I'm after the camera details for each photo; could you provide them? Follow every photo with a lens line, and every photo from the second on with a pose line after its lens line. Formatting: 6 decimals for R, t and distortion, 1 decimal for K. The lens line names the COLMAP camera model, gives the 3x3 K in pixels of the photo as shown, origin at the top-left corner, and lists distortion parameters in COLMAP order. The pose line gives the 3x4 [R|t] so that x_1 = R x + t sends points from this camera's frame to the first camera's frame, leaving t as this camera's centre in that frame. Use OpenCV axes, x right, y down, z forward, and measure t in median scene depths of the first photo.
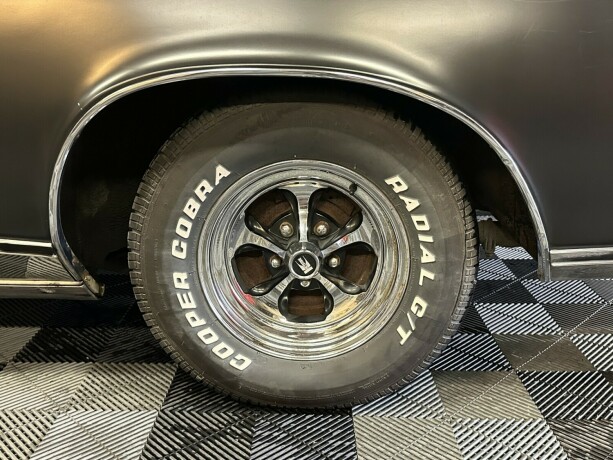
lens RADIAL K [[611.9, 0, 306.2], [0, 611.9, 233.1], [0, 0, 1]] dist [0.173661, -0.347512]
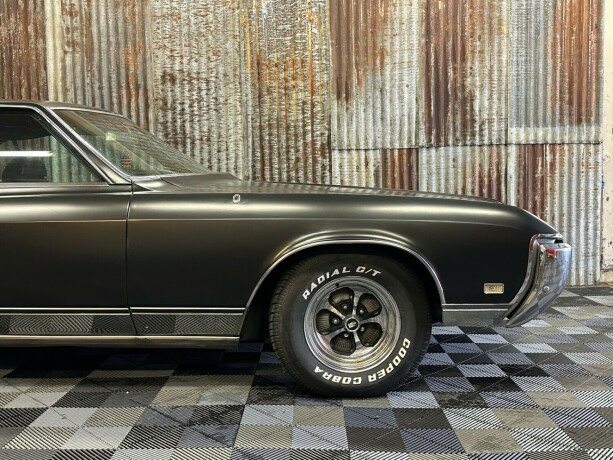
lens RADIAL K [[611.9, 0, 306.2], [0, 611.9, 233.1], [0, 0, 1]] dist [0.173661, -0.347512]
pose [[0.999835, -0.016117, -0.008346, -0.017632], [0.014003, 0.977559, -0.210195, 0.221701], [0.011547, 0.210044, 0.977624, -1.263316]]
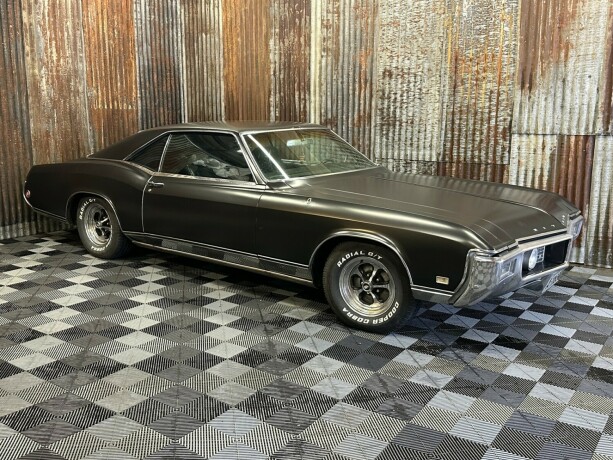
lens RADIAL K [[611.9, 0, 306.2], [0, 611.9, 233.1], [0, 0, 1]] dist [0.173661, -0.347512]
pose [[0.821770, 0.116300, -0.557825, 1.713937], [-0.163097, 0.986000, -0.034701, -0.036905], [0.545979, 0.119496, 0.829233, -2.135570]]
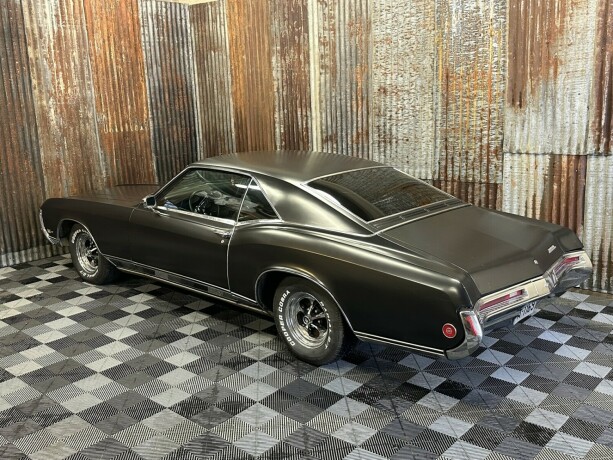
lens RADIAL K [[621.1, 0, 312.2], [0, 621.1, 230.6], [0, 0, 1]] dist [0.186520, -0.386084]
pose [[0.755387, 0.119462, -0.644298, 2.318896], [-0.147017, 0.989073, 0.011022, -0.516064], [0.638574, 0.086397, 0.764695, -1.830871]]
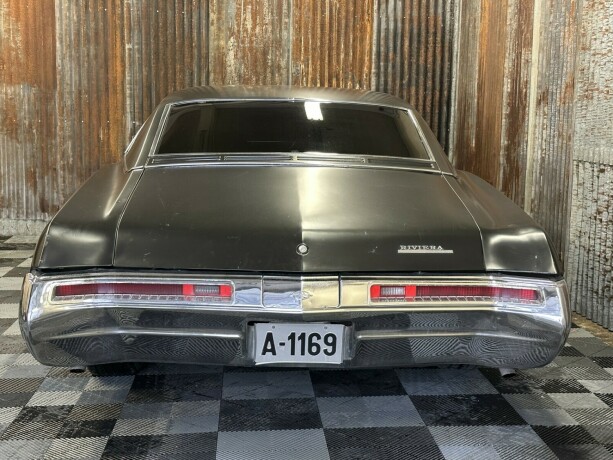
lens RADIAL K [[916.3, 0, 320.9], [0, 916.3, 237.9], [0, 0, 1]] dist [0.160842, -0.136918]
pose [[0.081272, 0.128680, -0.988350, 3.538142], [-0.287132, 0.952613, 0.100416, -0.785568], [0.954437, 0.275626, 0.114369, 1.347149]]
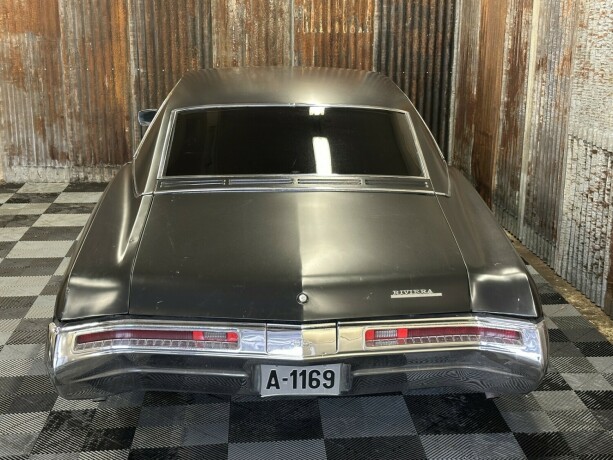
lens RADIAL K [[916.3, 0, 320.9], [0, 916.3, 237.9], [0, 0, 1]] dist [0.160842, -0.136918]
pose [[0.074908, 0.254920, -0.964056, 3.642309], [-0.278639, 0.933615, 0.225220, -1.288665], [0.957470, 0.251753, 0.140966, 1.217086]]
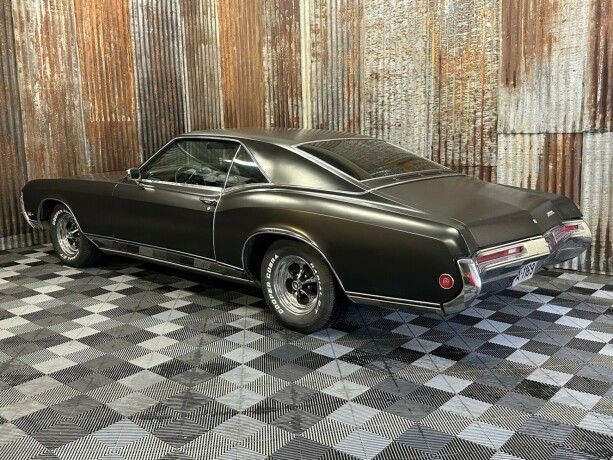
lens RADIAL K [[621.8, 0, 311.2], [0, 621.8, 227.2], [0, 0, 1]] dist [0.174200, -0.350091]
pose [[0.764041, 0.089692, -0.638903, 2.261965], [-0.154004, 0.987017, -0.045606, -0.125761], [0.626517, 0.133239, 0.767935, -1.673339]]
